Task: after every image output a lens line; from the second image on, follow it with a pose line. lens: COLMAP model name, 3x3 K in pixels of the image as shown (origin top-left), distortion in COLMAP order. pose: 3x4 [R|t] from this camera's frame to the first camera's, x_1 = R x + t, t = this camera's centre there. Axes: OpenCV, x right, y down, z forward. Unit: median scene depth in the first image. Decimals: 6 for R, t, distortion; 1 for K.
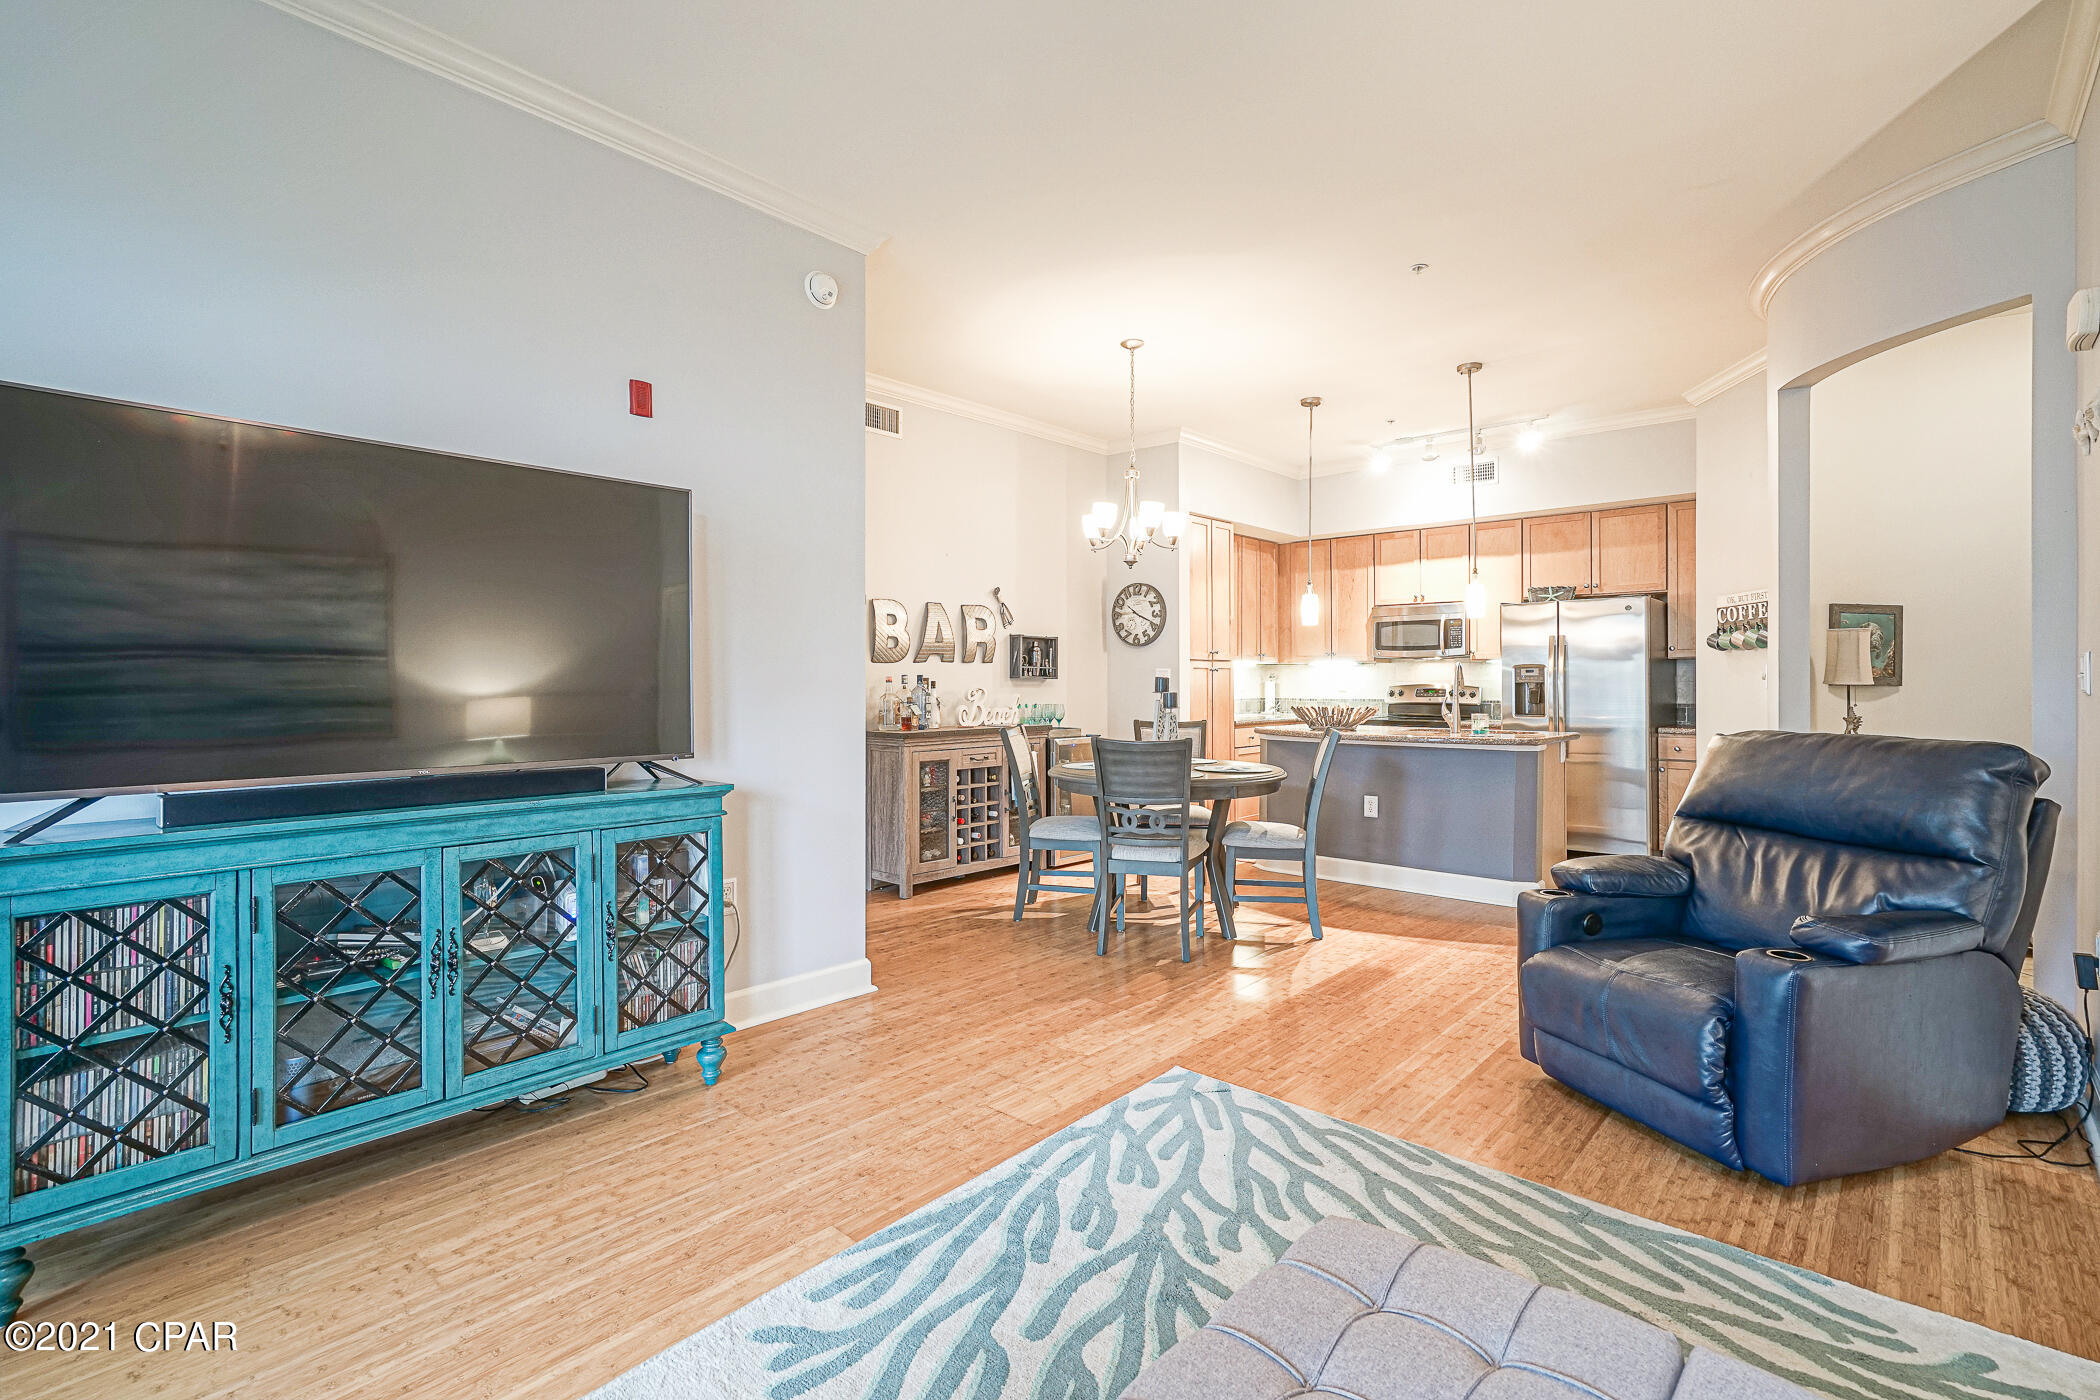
lens RADIAL K [[951.9, 0, 1052.7], [0, 951.9, 680.0], [0, 0, 1]] dist [-0.001923, 0.008245]
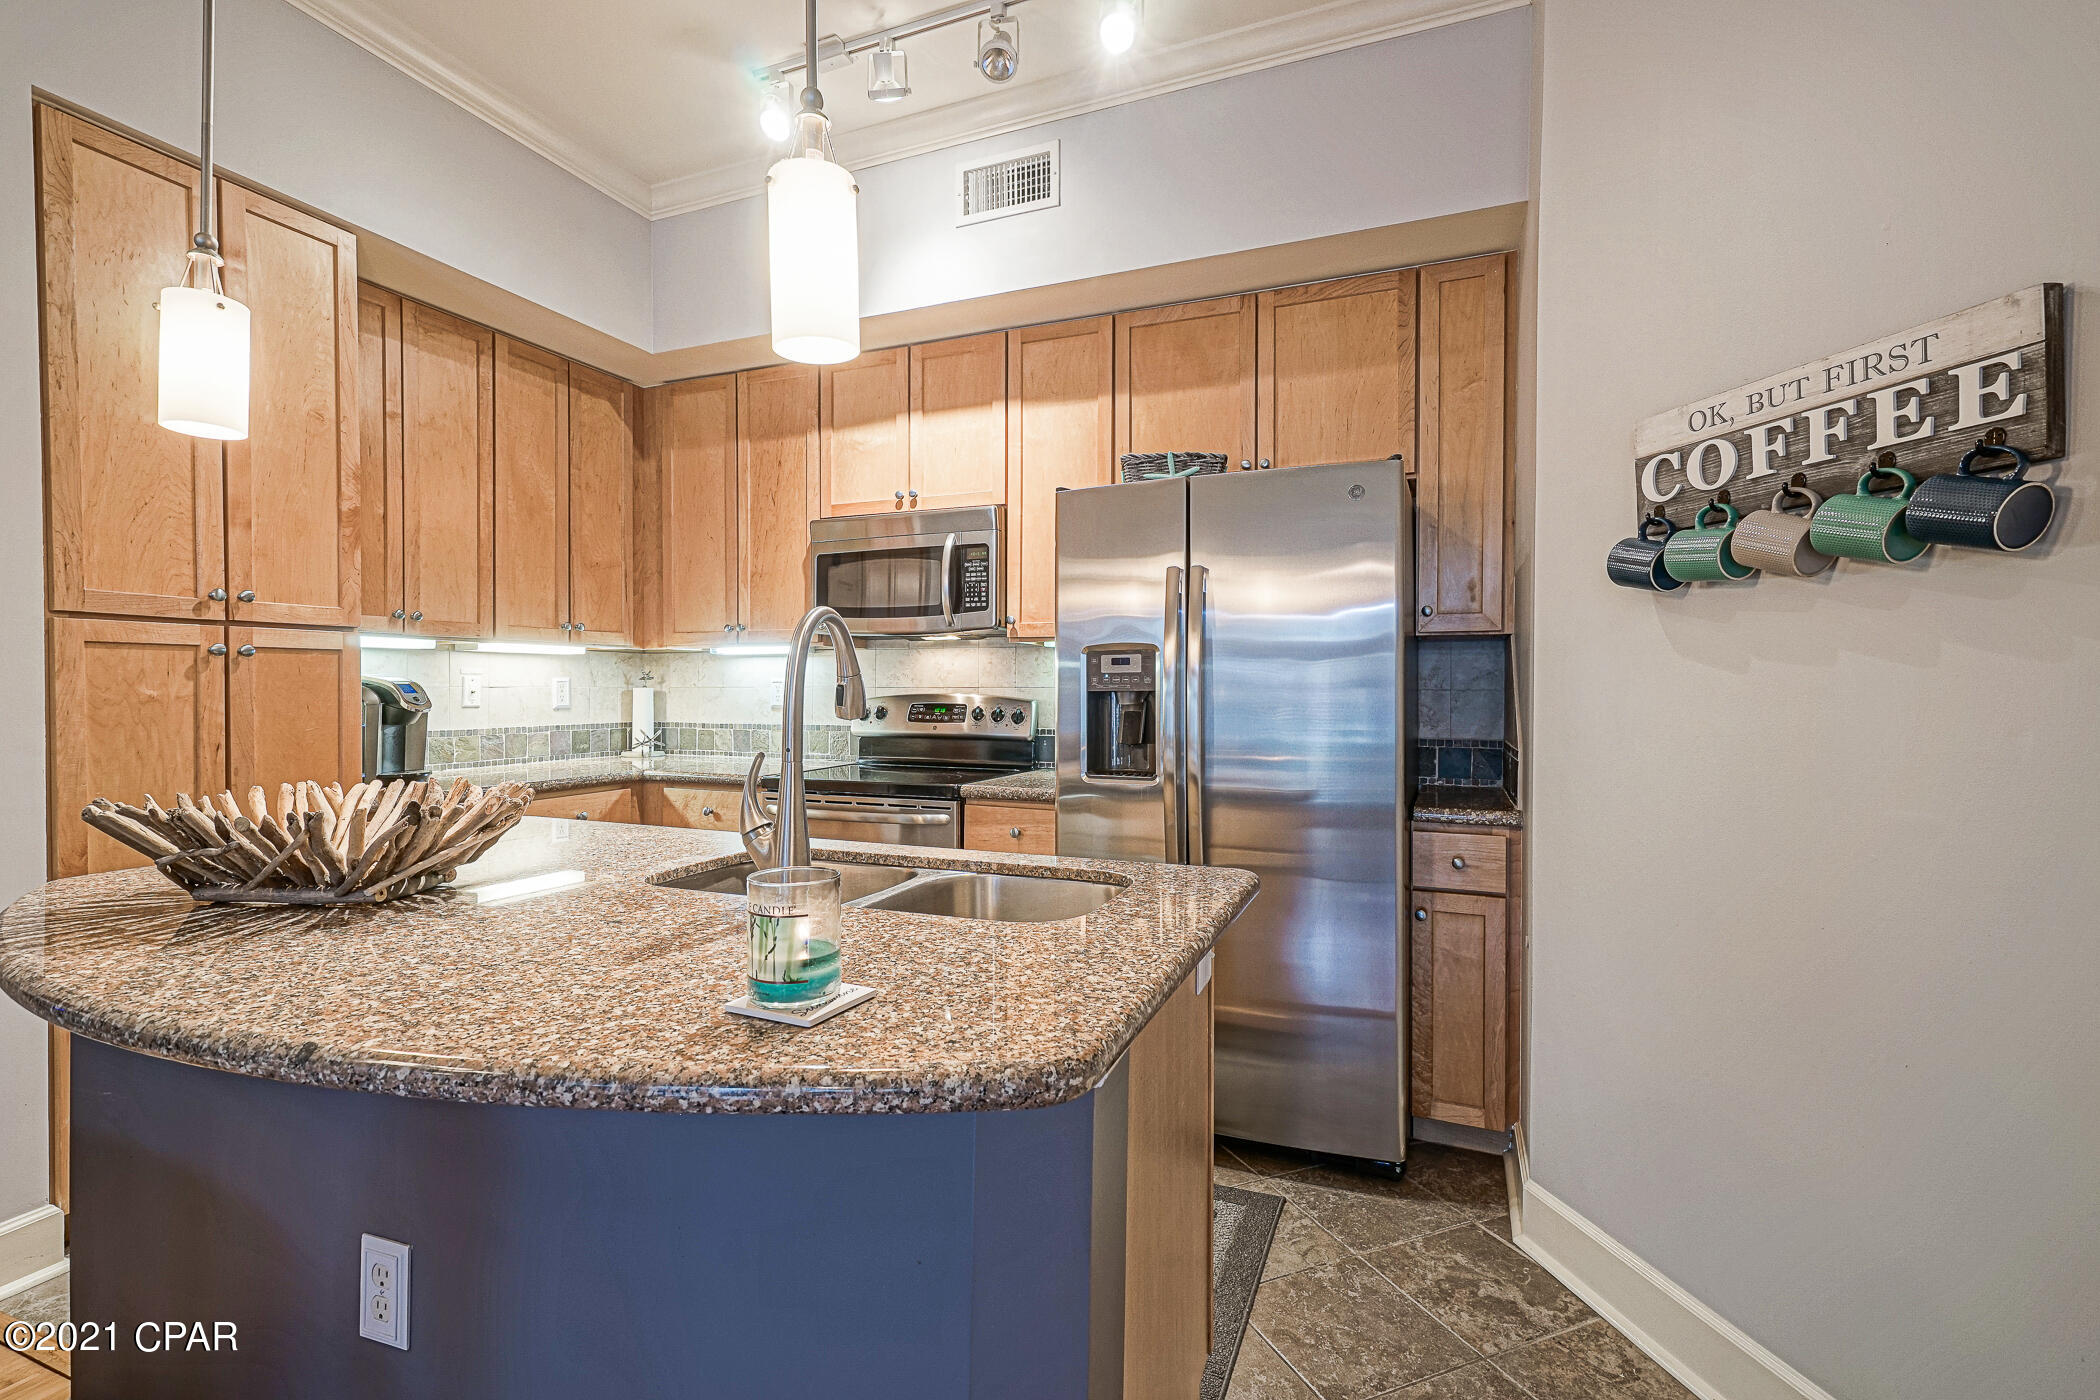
lens RADIAL K [[951.9, 0, 1040.0], [0, 951.9, 696.8], [0, 0, 1]] dist [-0.001923, 0.008245]
pose [[0.940941, -0.000790, 0.338569, 0.804960], [-0.003148, 0.999934, 0.011083, 0.001048], [-0.338555, -0.011494, 0.940876, 1.537082]]
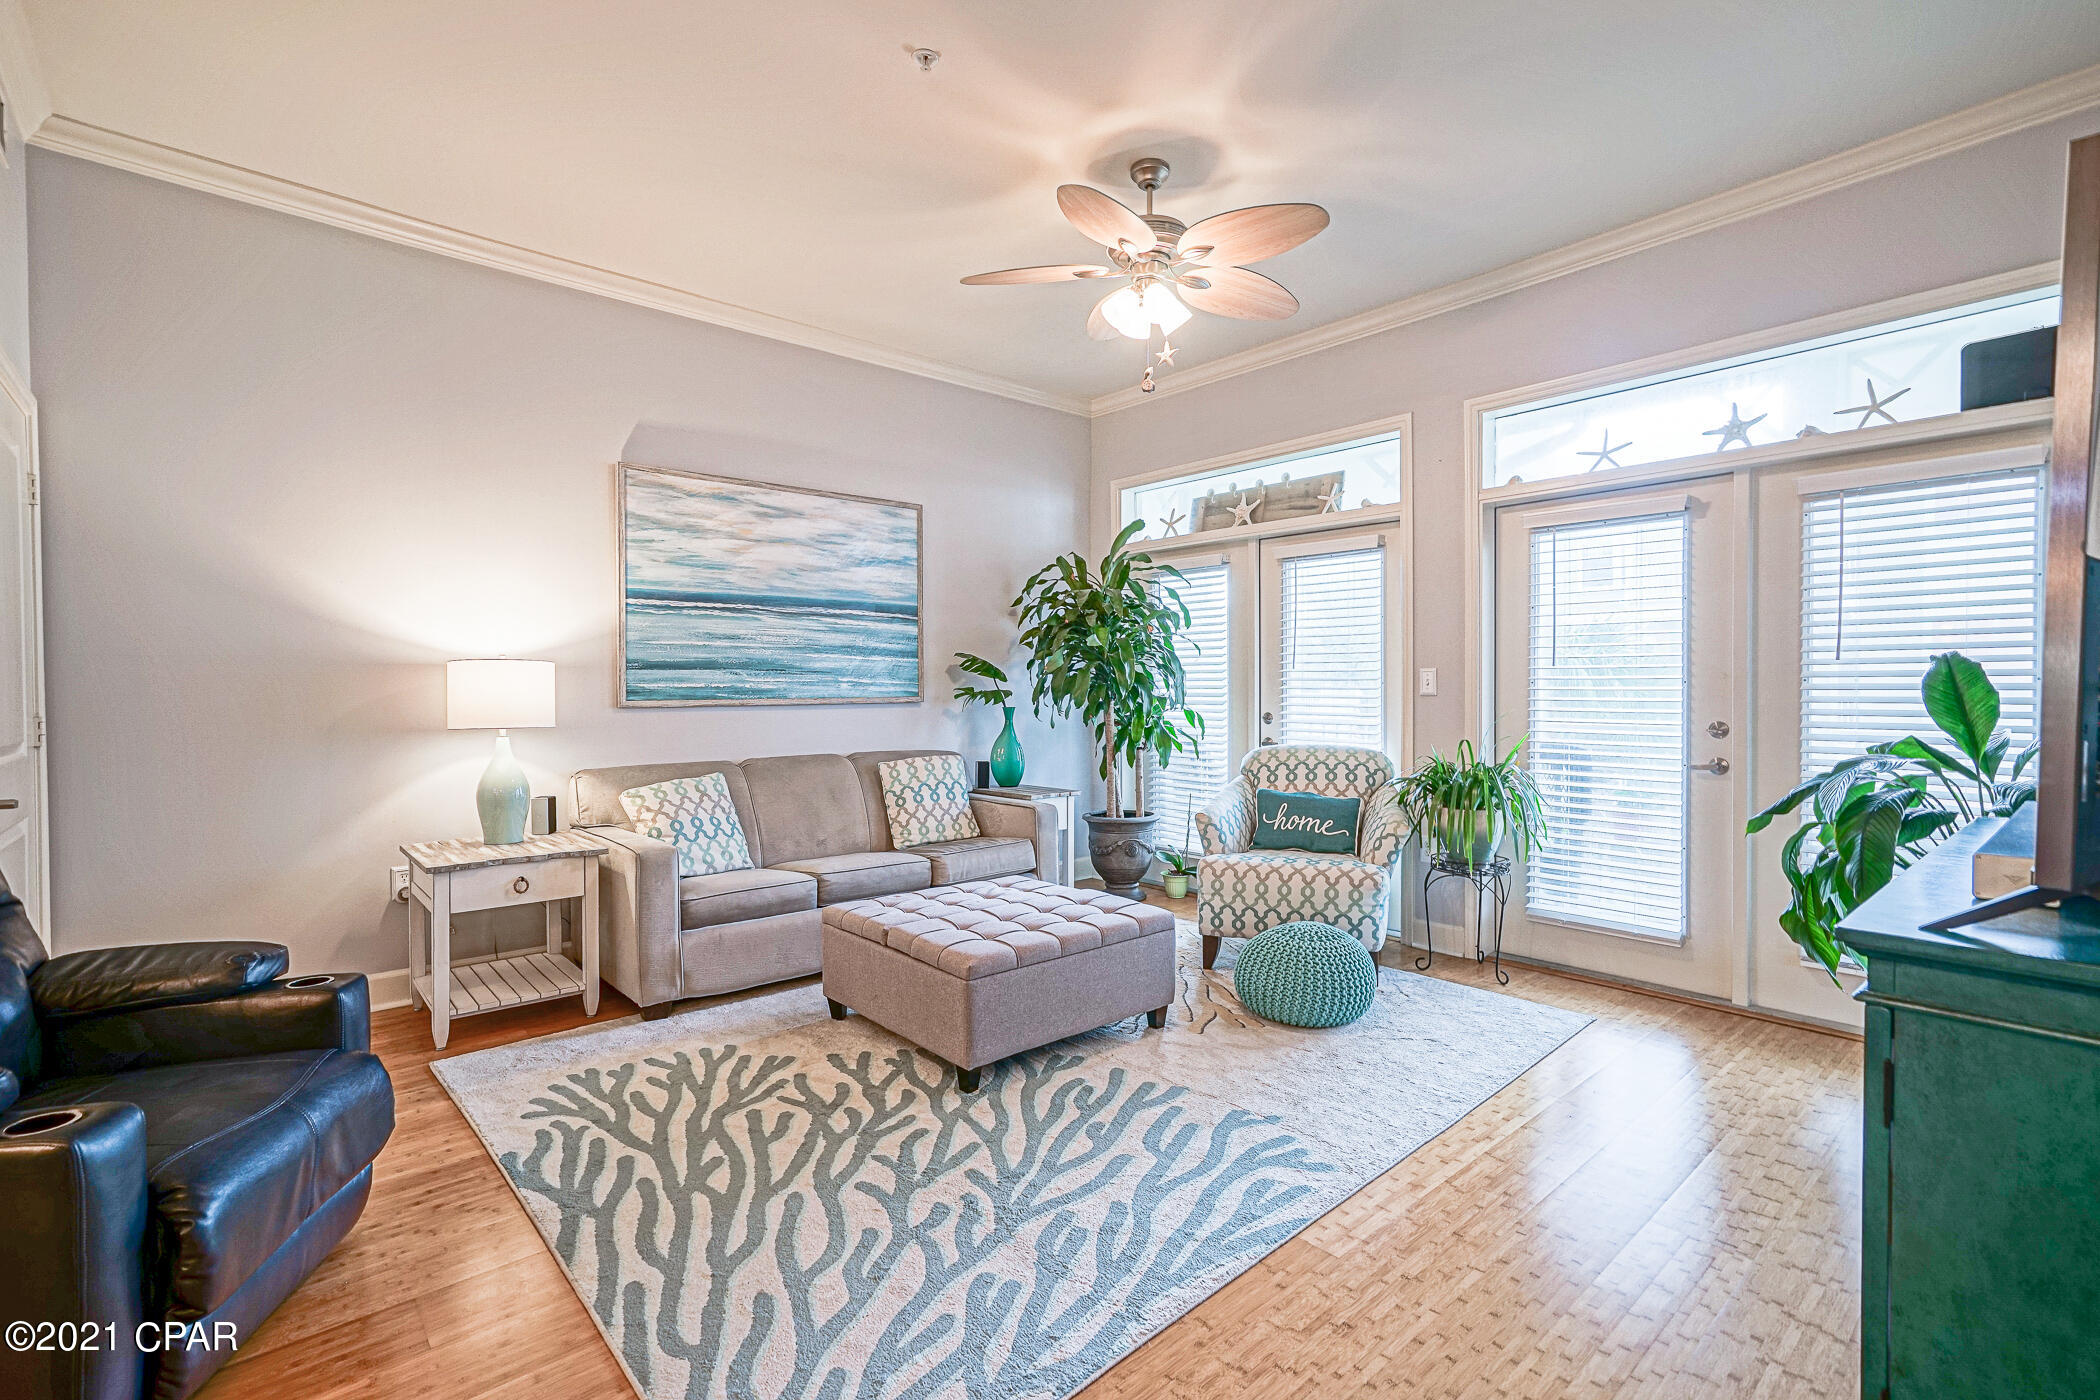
lens RADIAL K [[951.9, 0, 1050.6], [0, 951.9, 700.3], [0, 0, 1]] dist [-0.001923, 0.008245]
pose [[-0.993459, 0.001813, 0.114172, -0.044269], [0.003774, 0.999849, 0.016963, -0.000604], [-0.114124, 0.017283, -0.993316, 1.493012]]
